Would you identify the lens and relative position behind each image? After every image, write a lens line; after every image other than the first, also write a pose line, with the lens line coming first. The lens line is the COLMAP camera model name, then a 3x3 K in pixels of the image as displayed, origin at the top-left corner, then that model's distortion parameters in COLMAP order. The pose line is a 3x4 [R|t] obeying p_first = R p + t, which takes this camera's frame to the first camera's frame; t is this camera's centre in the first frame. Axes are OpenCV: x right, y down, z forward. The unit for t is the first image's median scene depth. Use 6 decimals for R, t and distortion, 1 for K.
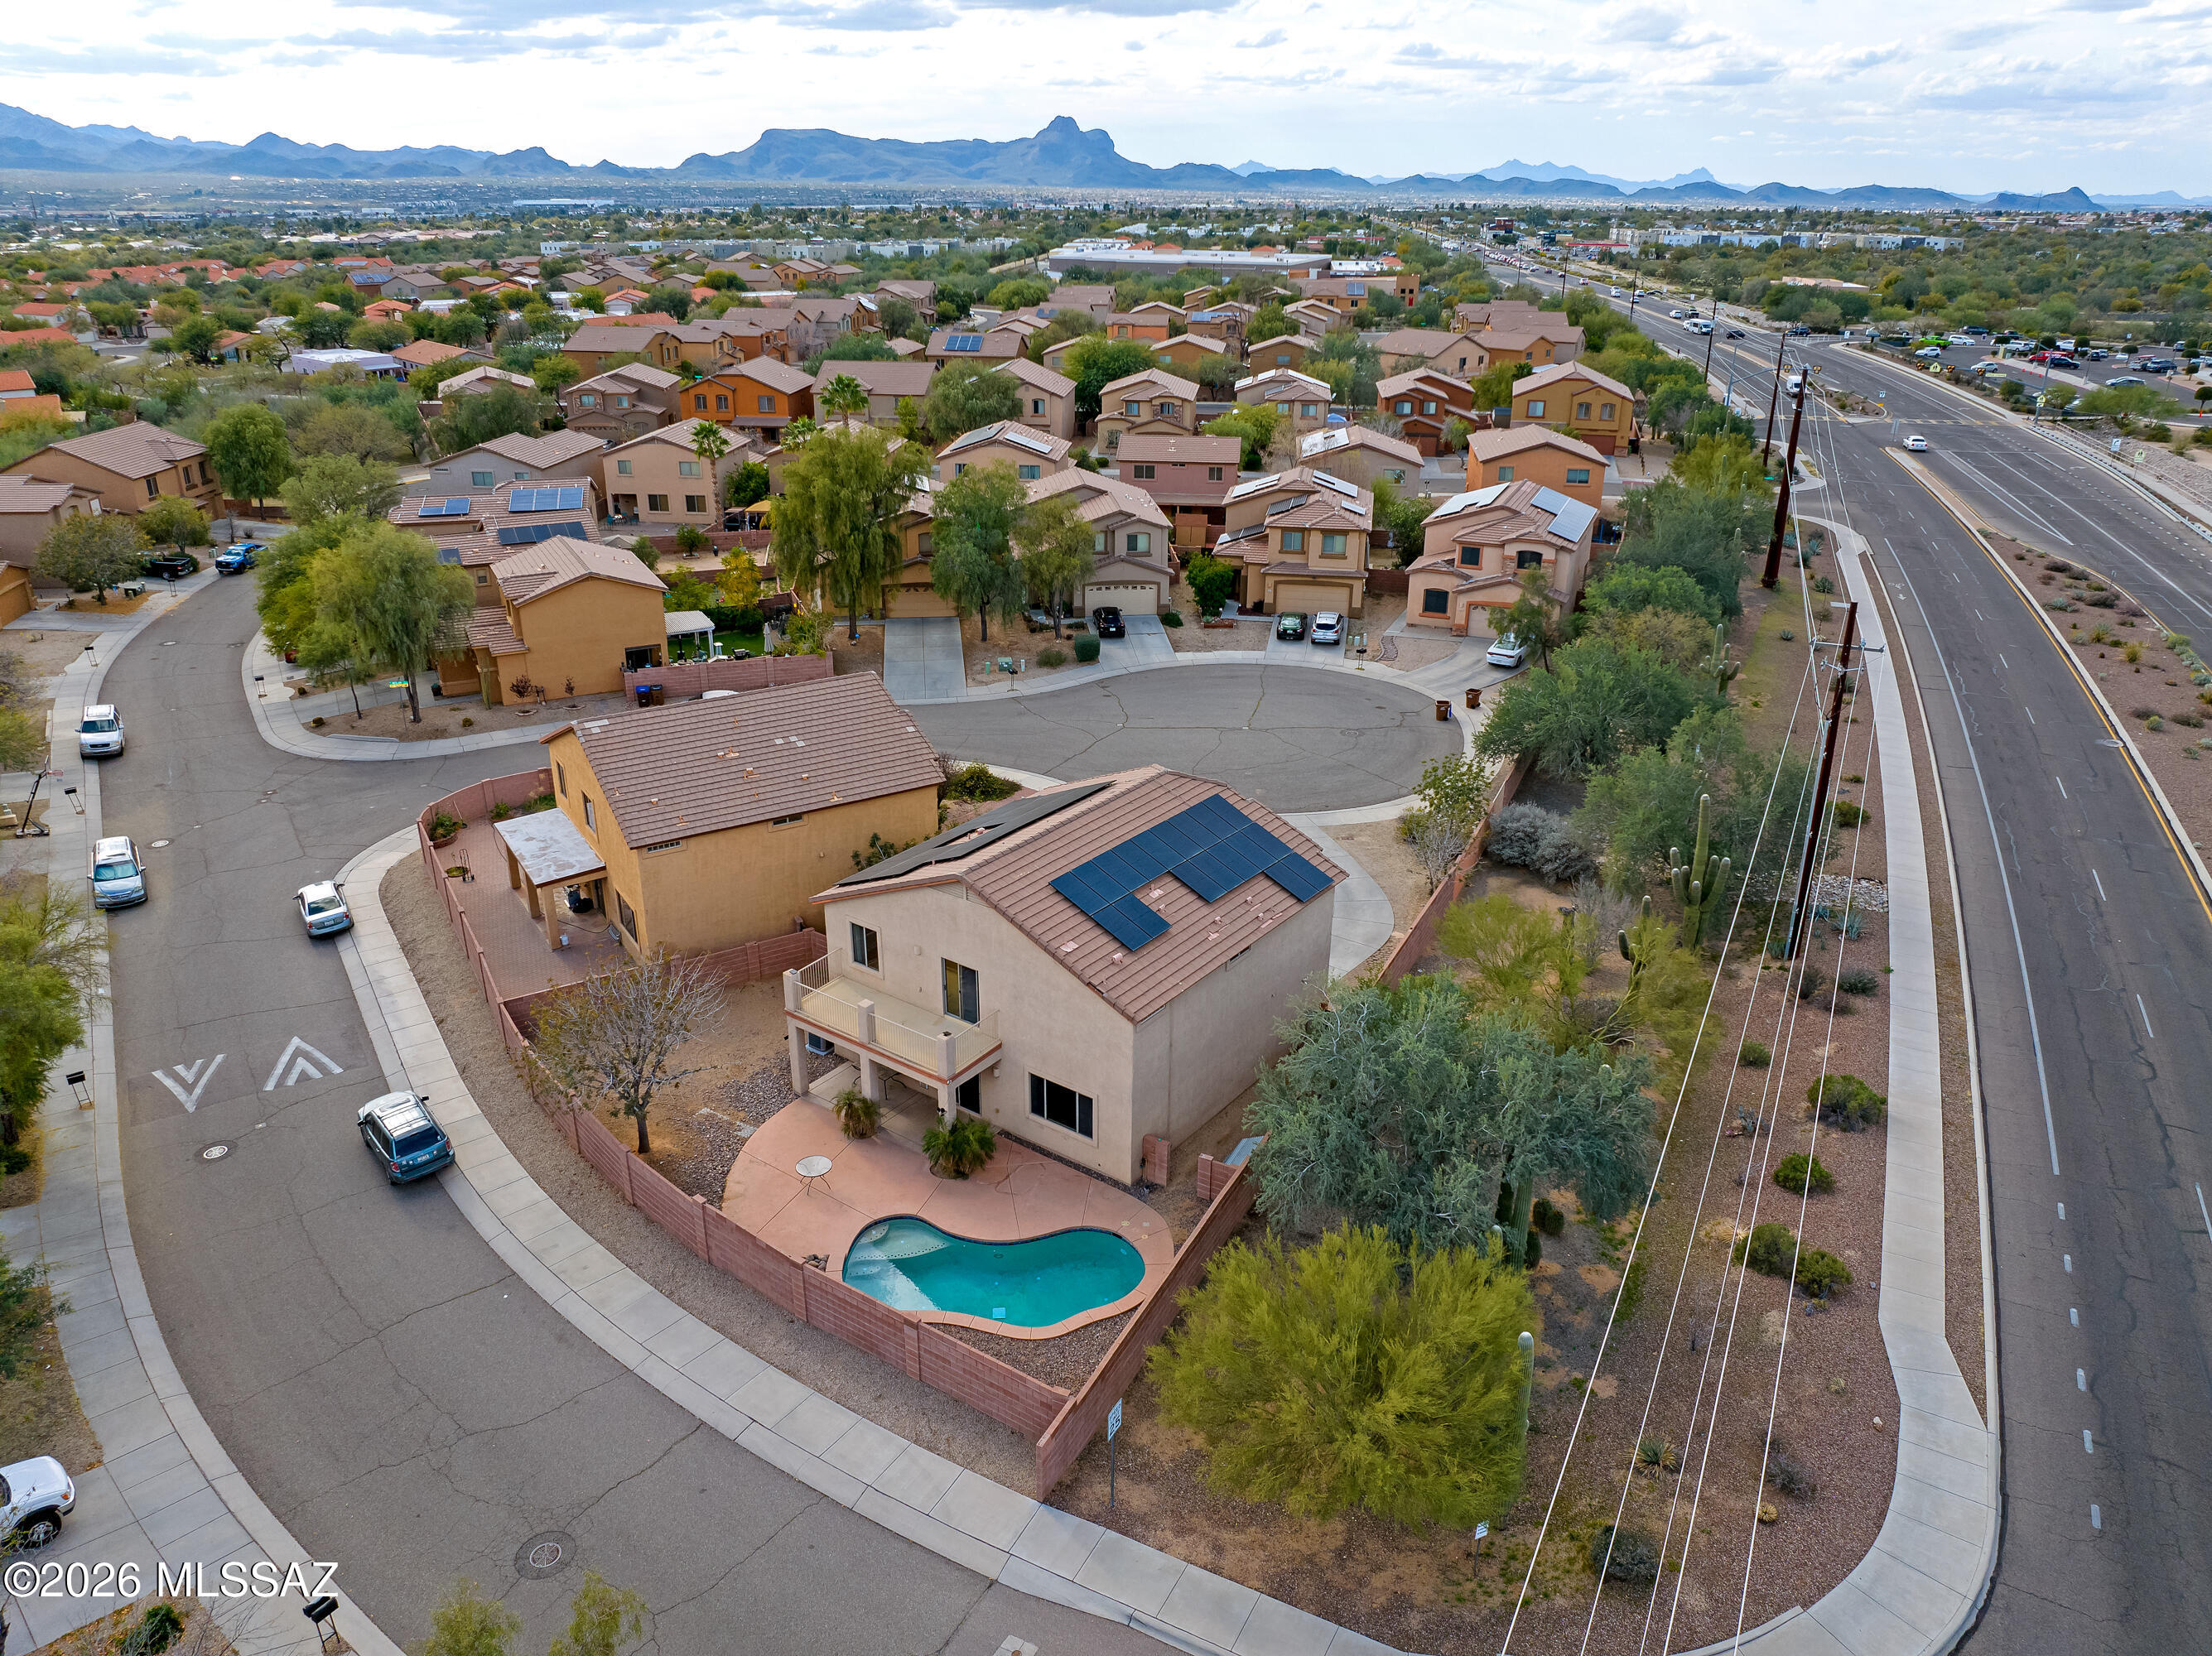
lens RADIAL K [[1533.7, 0, 1106.0], [0, 1533.7, 828.0], [0, 0, 1]] dist [-0.038238, -0.005992]
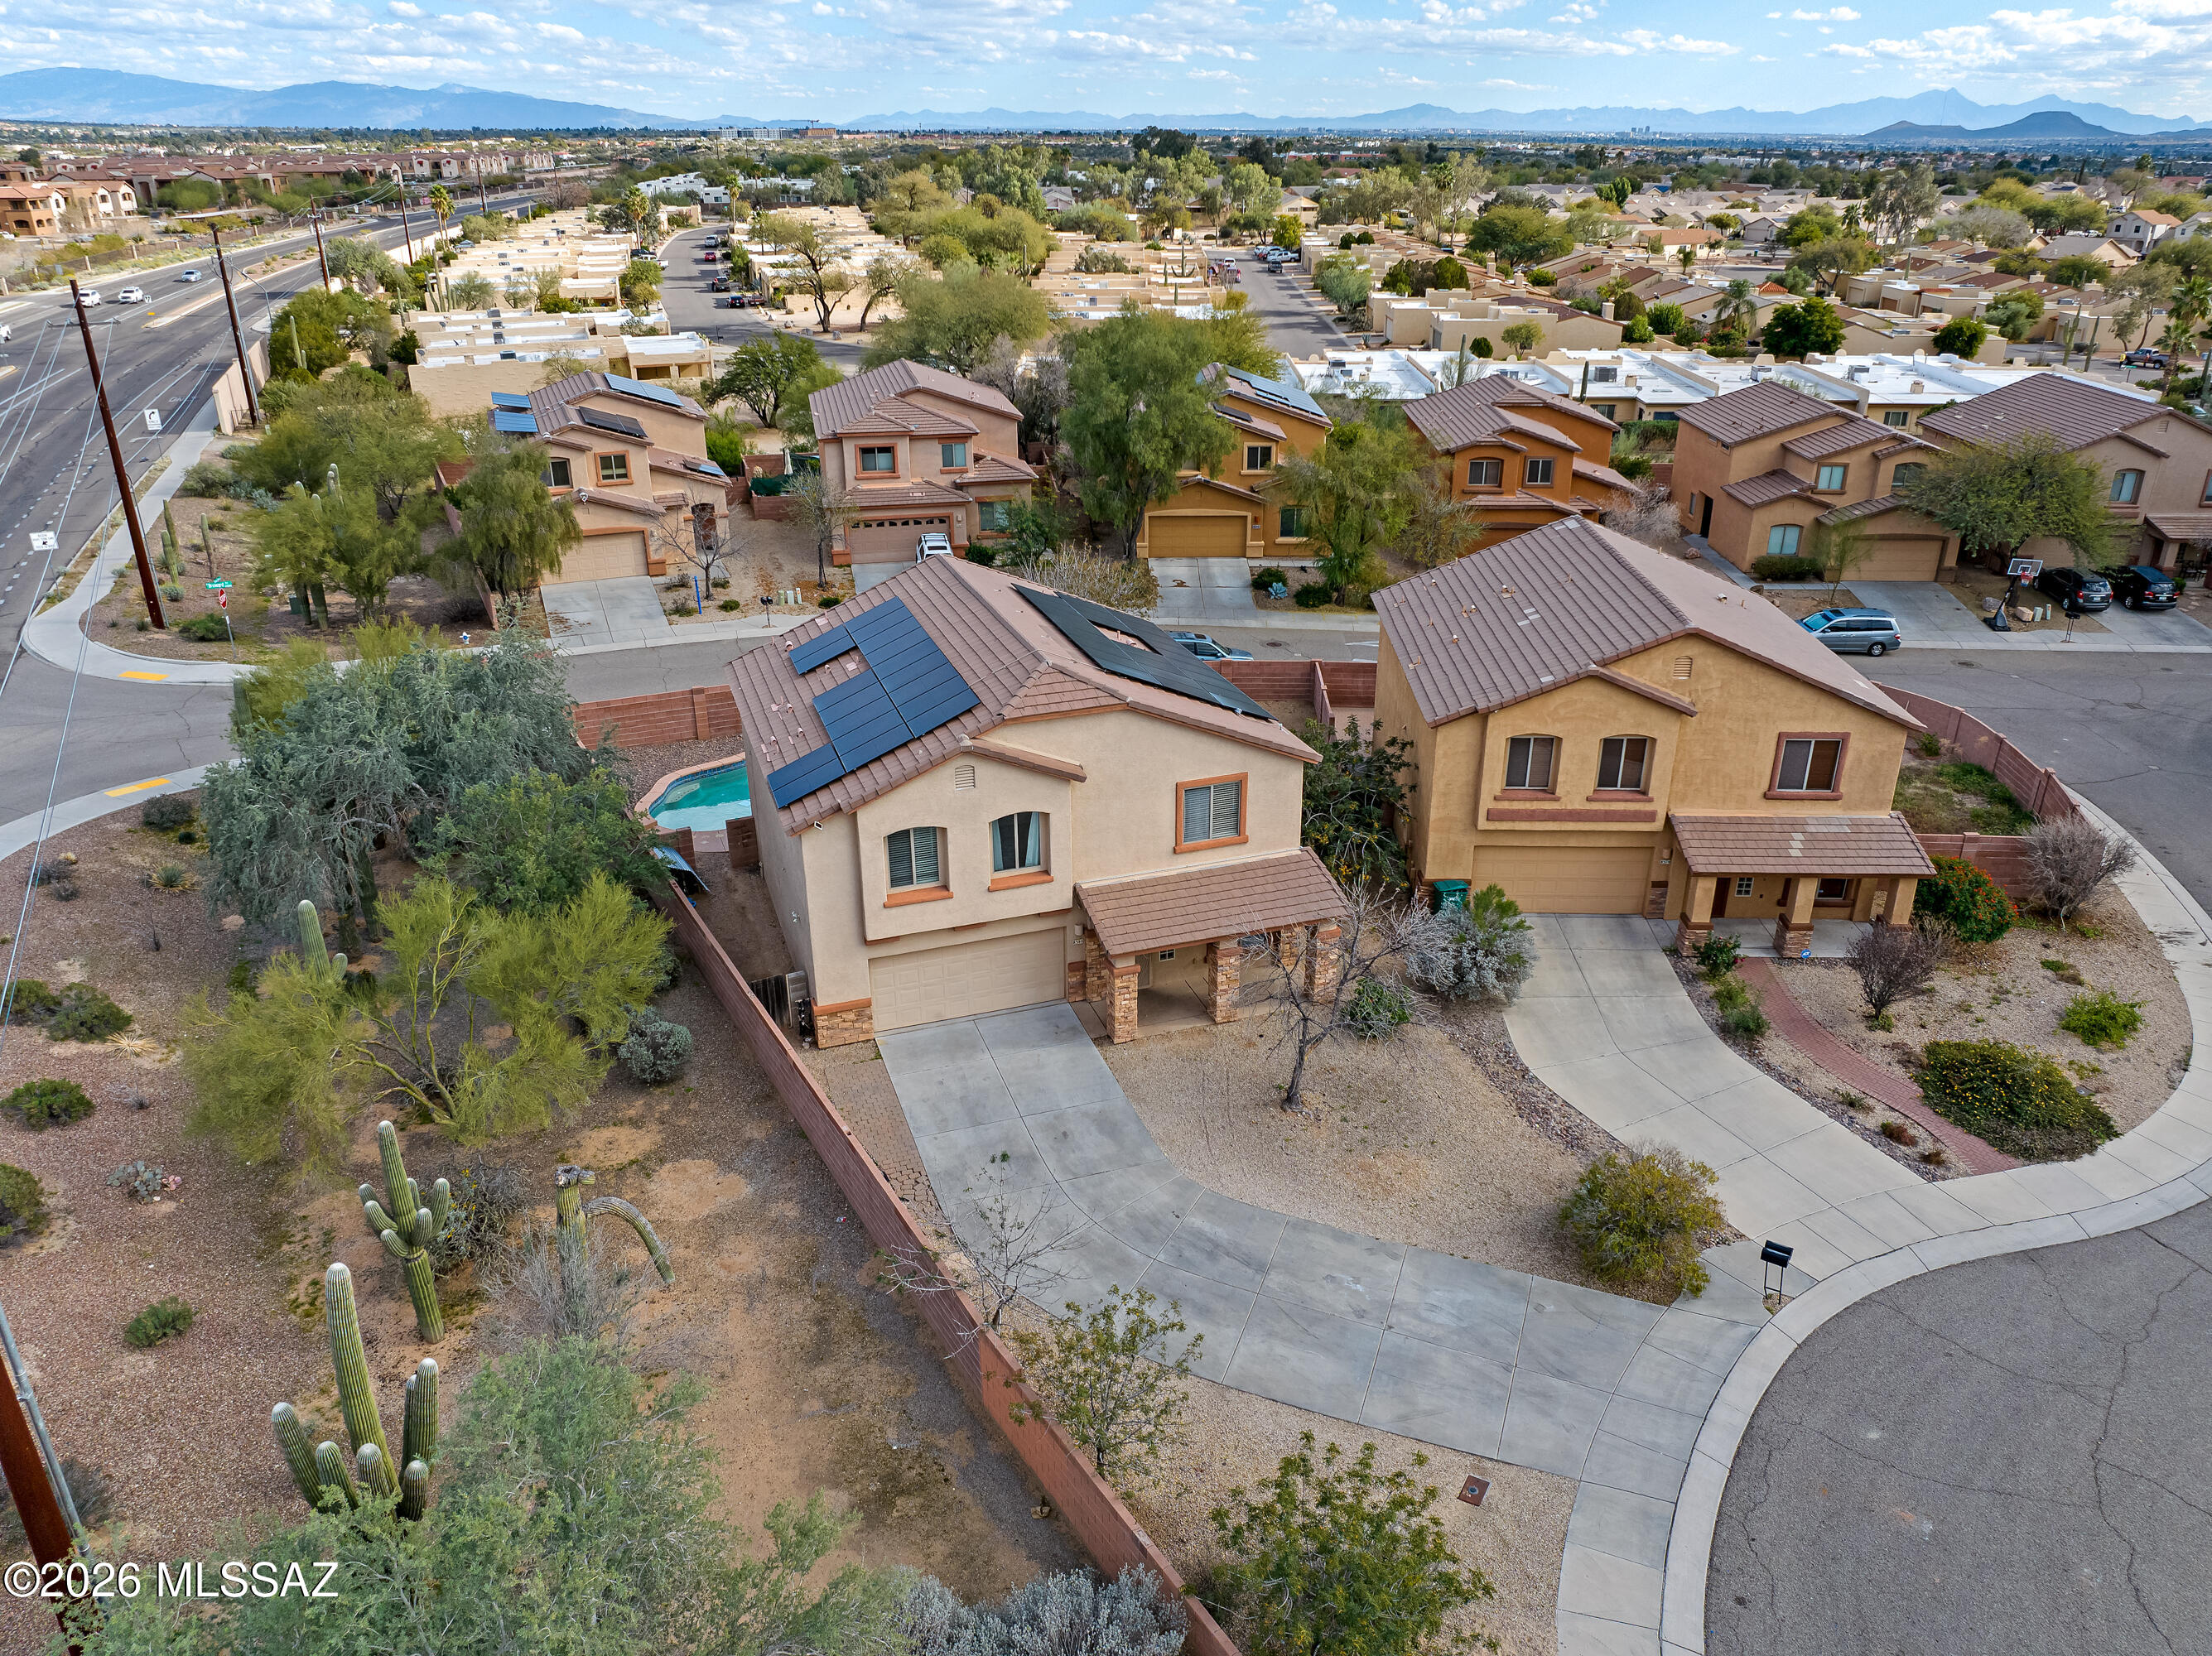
lens RADIAL K [[1544.3, 0, 1106.0], [0, 1544.3, 828.0], [0, 0, 1]] dist [-0.043993, 0.016132]
pose [[-0.566204, 0.340624, -0.750592, 0.567672], [-0.320956, 0.747641, 0.581395, -0.393050], [0.759210, 0.570096, -0.313992, 1.299513]]
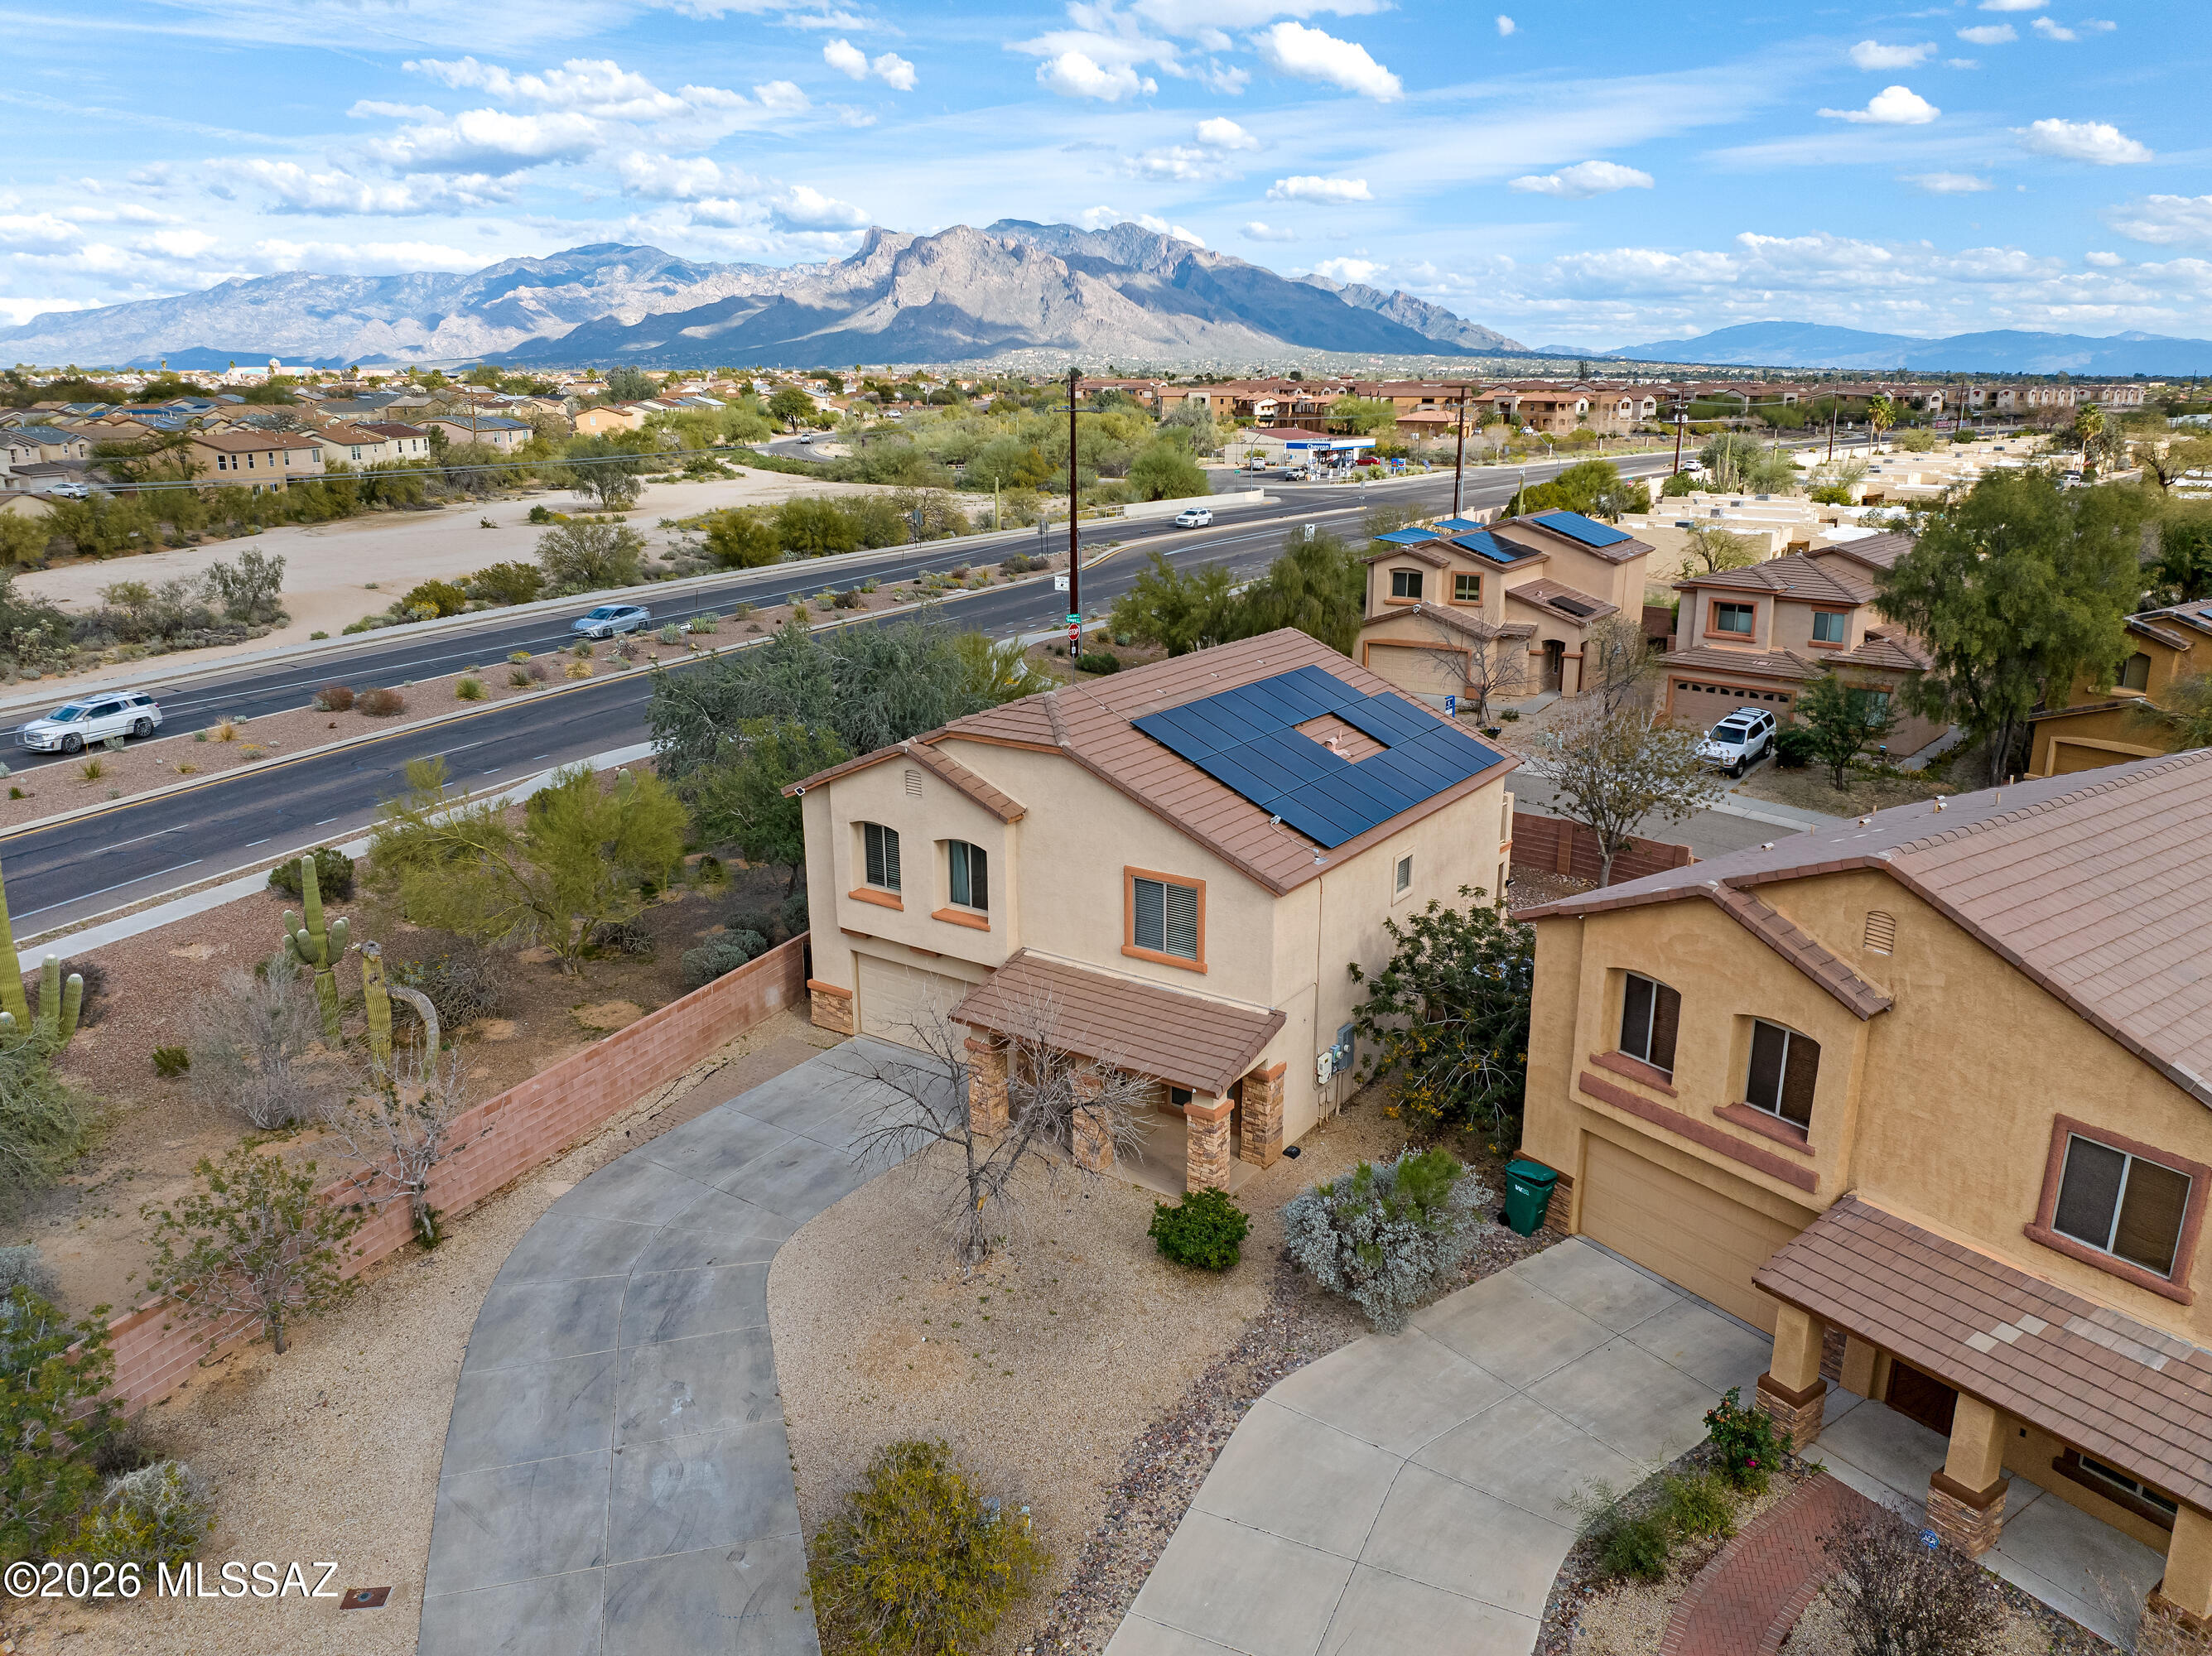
lens RADIAL K [[1533.7, 0, 1106.0], [0, 1533.7, 828.0], [0, 0, 1]] dist [-0.038238, -0.005992]
pose [[-0.999603, 0.013308, -0.024829, 0.029807], [-0.005379, 0.775008, 0.631928, -0.387318], [0.027652, 0.631811, -0.774629, 1.532715]]
